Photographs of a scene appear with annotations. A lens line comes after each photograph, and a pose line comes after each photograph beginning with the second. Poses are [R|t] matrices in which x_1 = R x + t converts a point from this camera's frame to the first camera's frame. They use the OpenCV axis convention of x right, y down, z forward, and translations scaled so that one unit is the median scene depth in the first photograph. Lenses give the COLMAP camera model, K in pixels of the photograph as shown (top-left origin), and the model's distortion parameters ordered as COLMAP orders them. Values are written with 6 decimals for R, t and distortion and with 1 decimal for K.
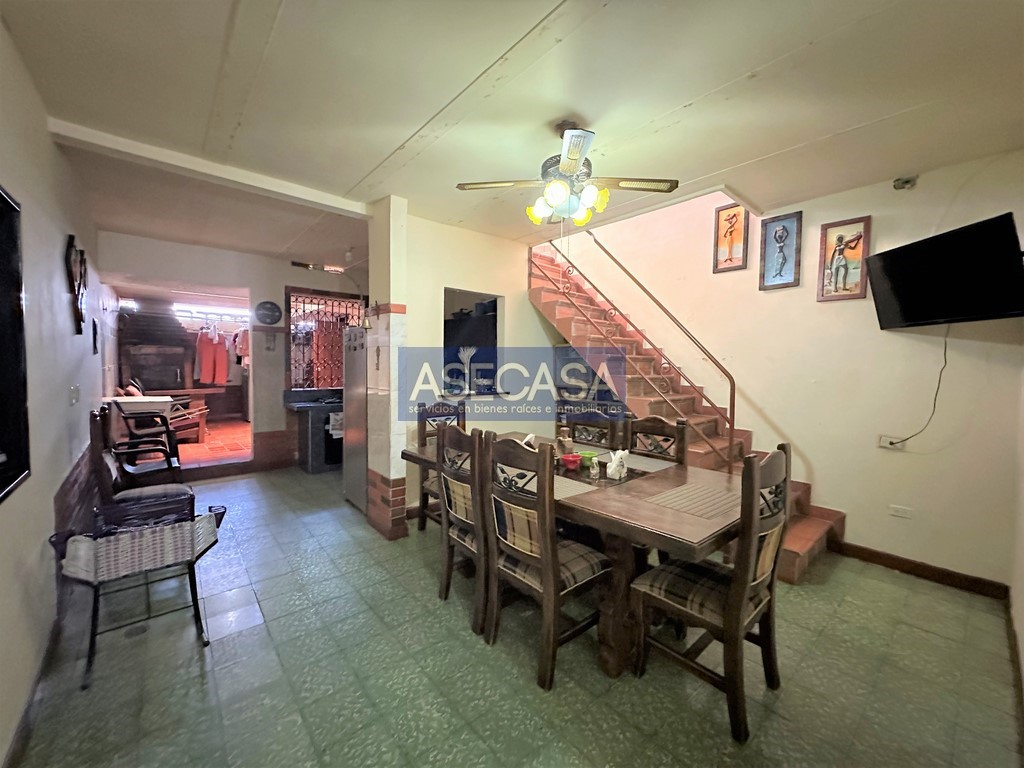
lens RADIAL K [[408.9, 0, 512.0], [0, 408.9, 384.0], [0, 0, 1]] dist [0.000645, 0.000075]
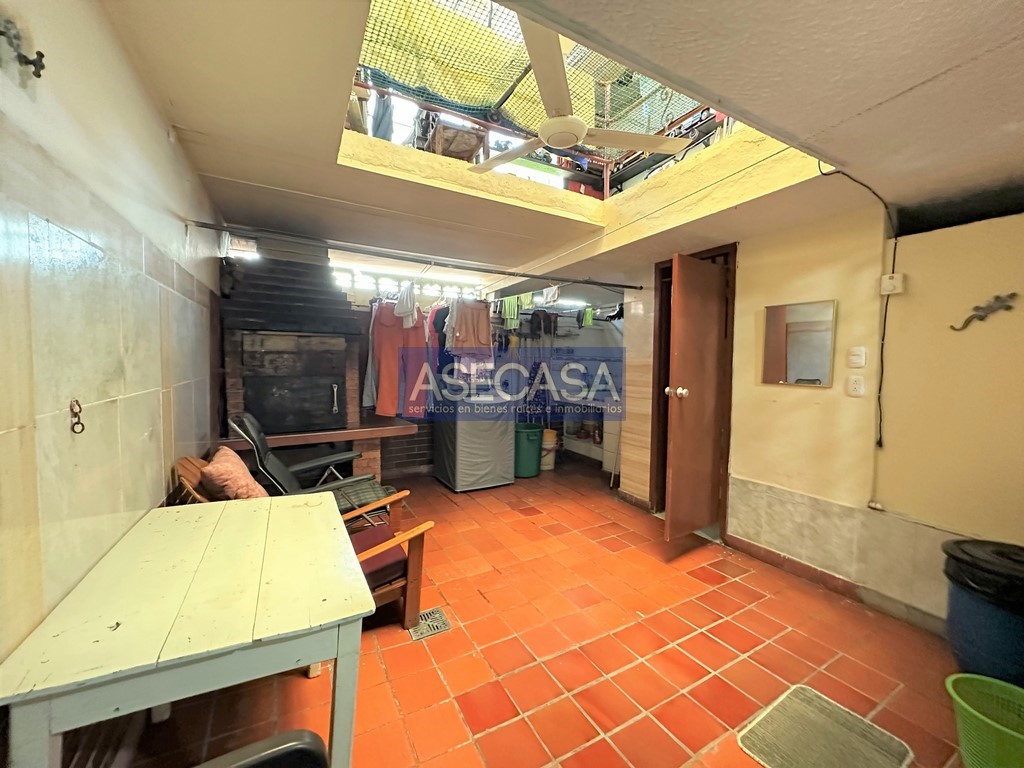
lens RADIAL K [[408.9, 0, 512.0], [0, 408.9, 384.0], [0, 0, 1]] dist [0.000645, 0.000075]
pose [[0.978312, 0.016656, -0.206466, -0.529879], [-0.016197, 0.999861, 0.003912, -0.039632], [0.206502, -0.000483, 0.978446, 0.602217]]
